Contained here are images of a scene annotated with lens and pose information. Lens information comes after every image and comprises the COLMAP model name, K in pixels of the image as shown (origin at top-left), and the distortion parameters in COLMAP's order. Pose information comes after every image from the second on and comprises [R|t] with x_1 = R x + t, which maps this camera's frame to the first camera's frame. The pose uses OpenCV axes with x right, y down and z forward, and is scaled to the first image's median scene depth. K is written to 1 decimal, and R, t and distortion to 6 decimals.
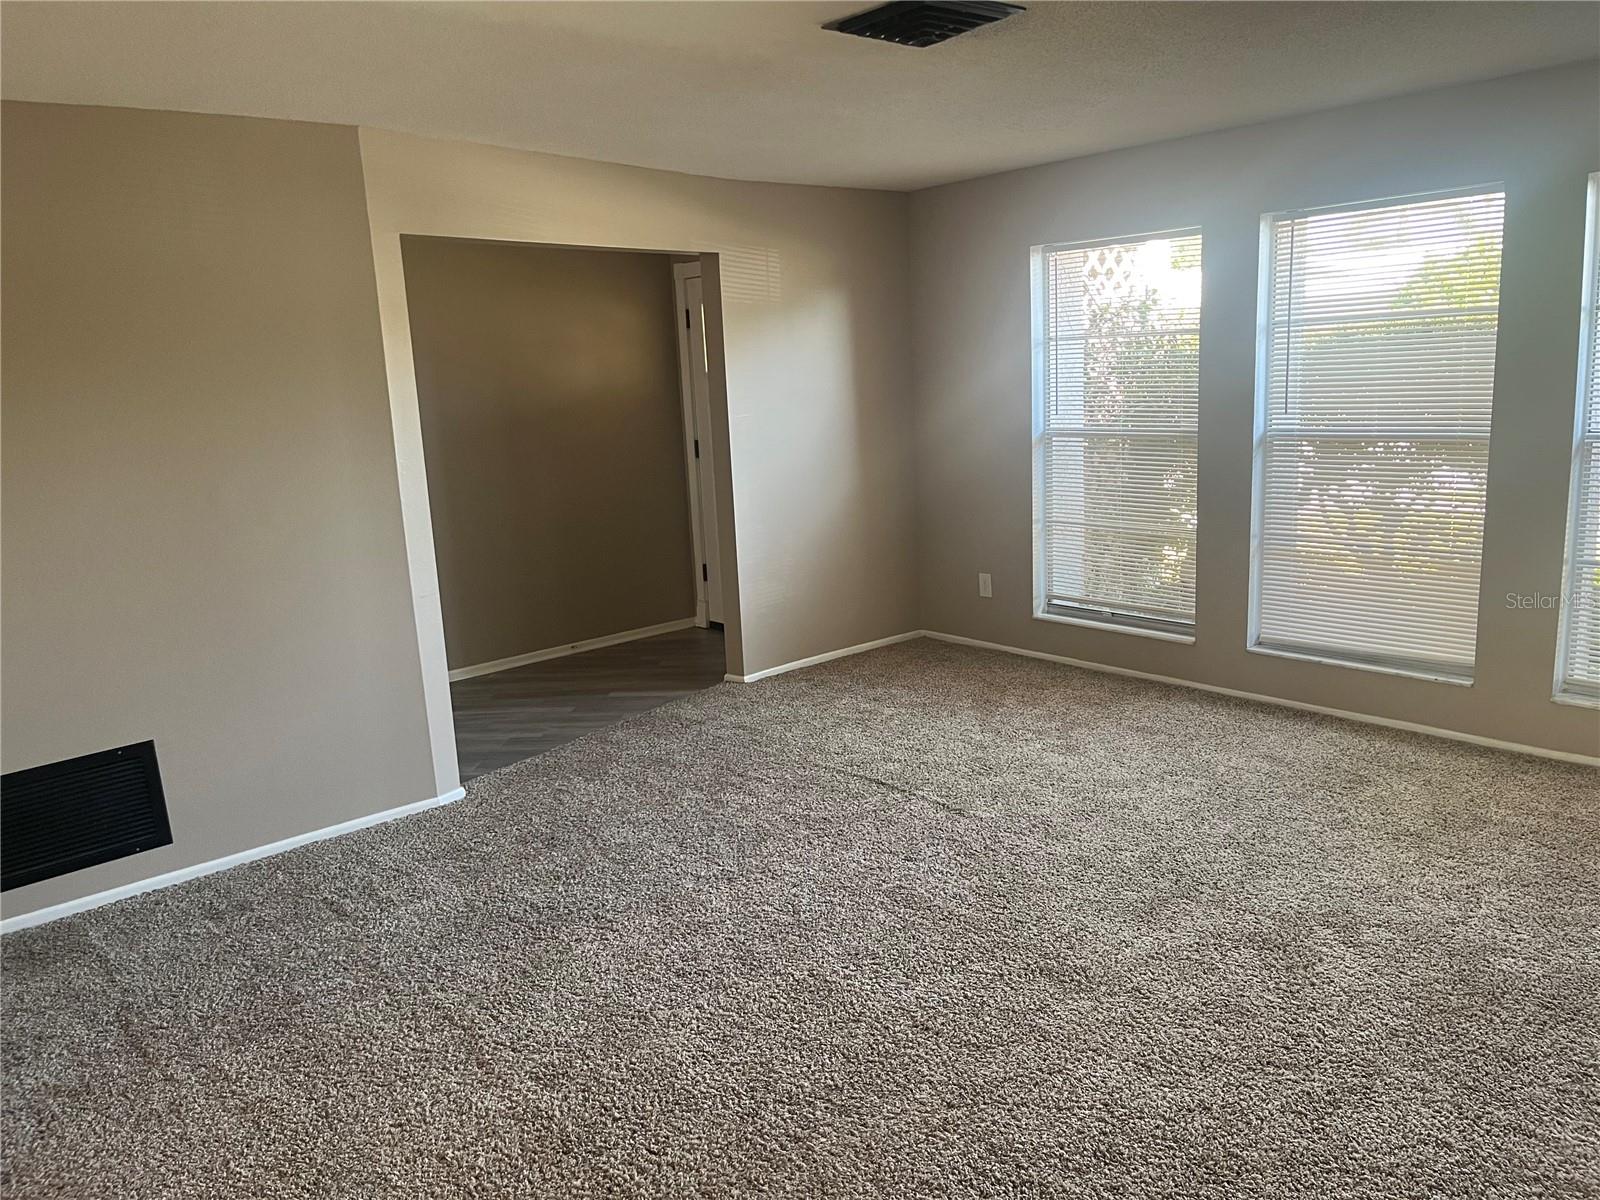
lens RADIAL K [[1204.4, 0, 800.0], [0, 1204.4, 600.0], [0, 0, 1]] dist [0.030625, -0.000738]
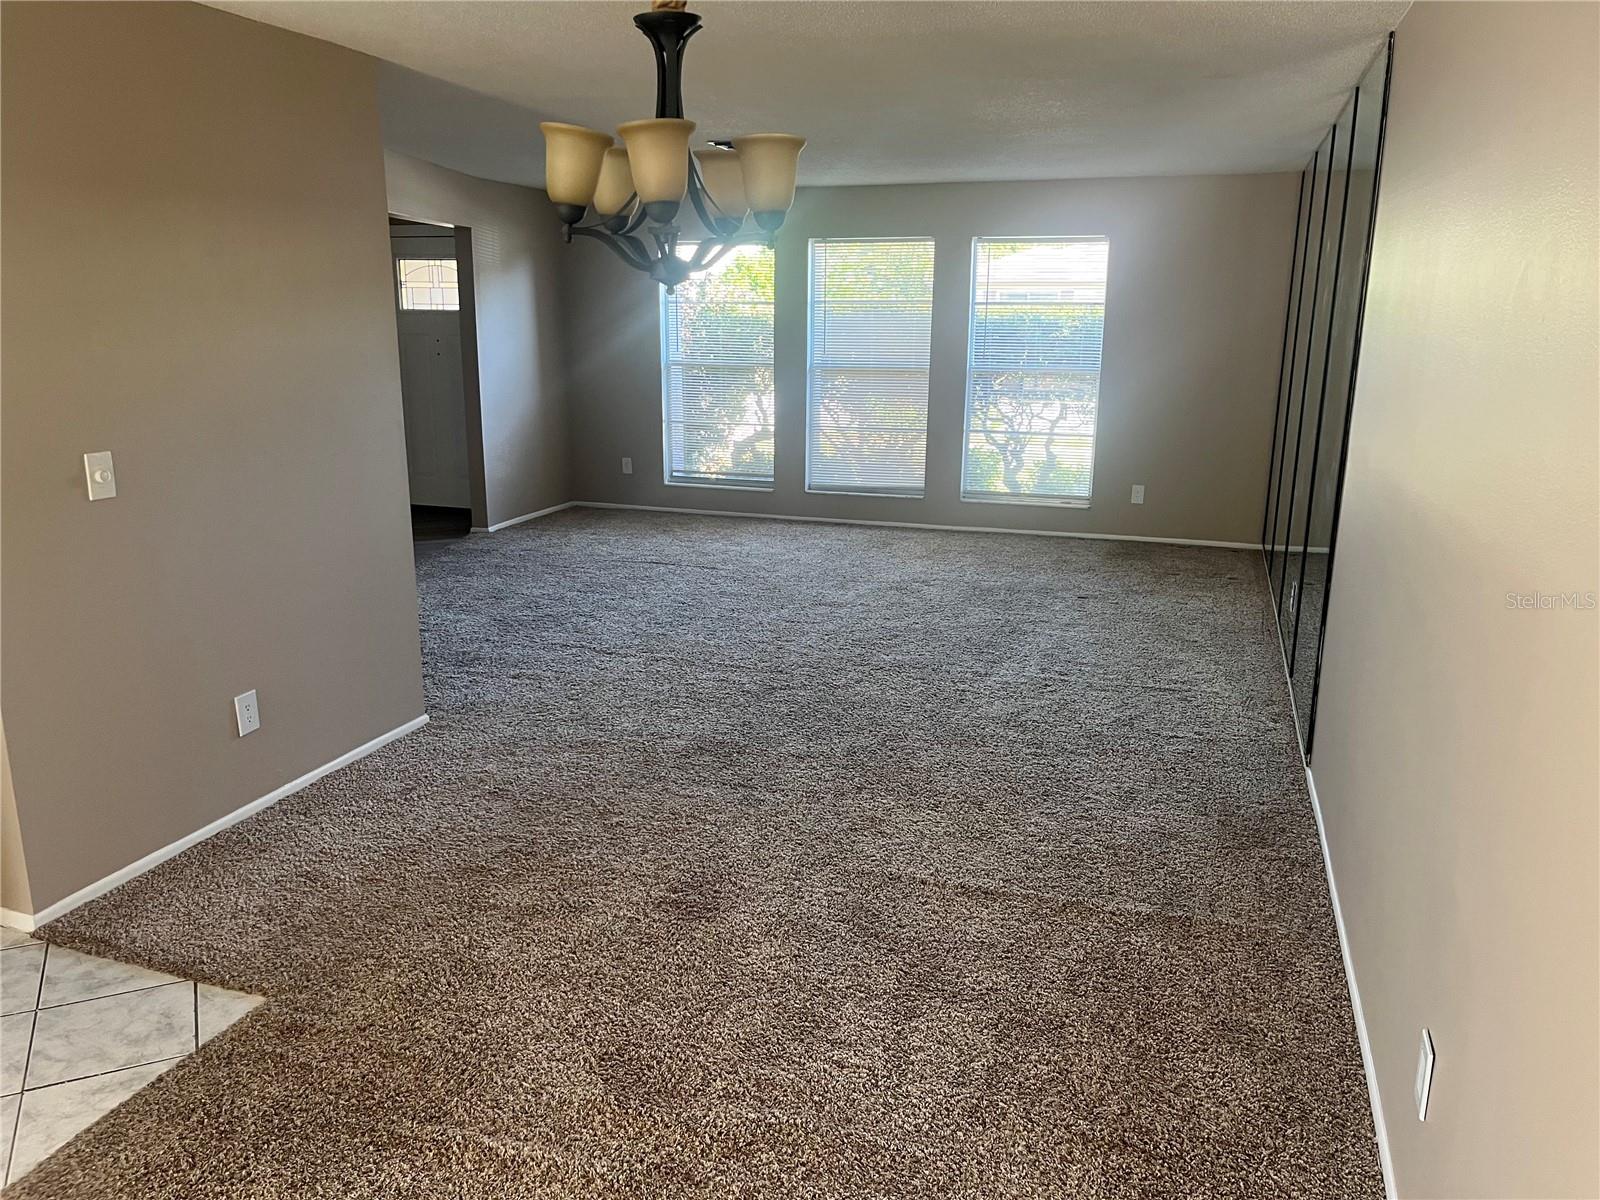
lens RADIAL K [[1204.4, 0, 800.0], [0, 1204.4, 600.0], [0, 0, 1]] dist [0.030625, -0.000738]
pose [[0.849320, -0.069514, 0.523282, -0.525498], [0.053821, 0.997529, 0.045158, 0.112258], [-0.525128, -0.010190, 0.850962, -0.441722]]
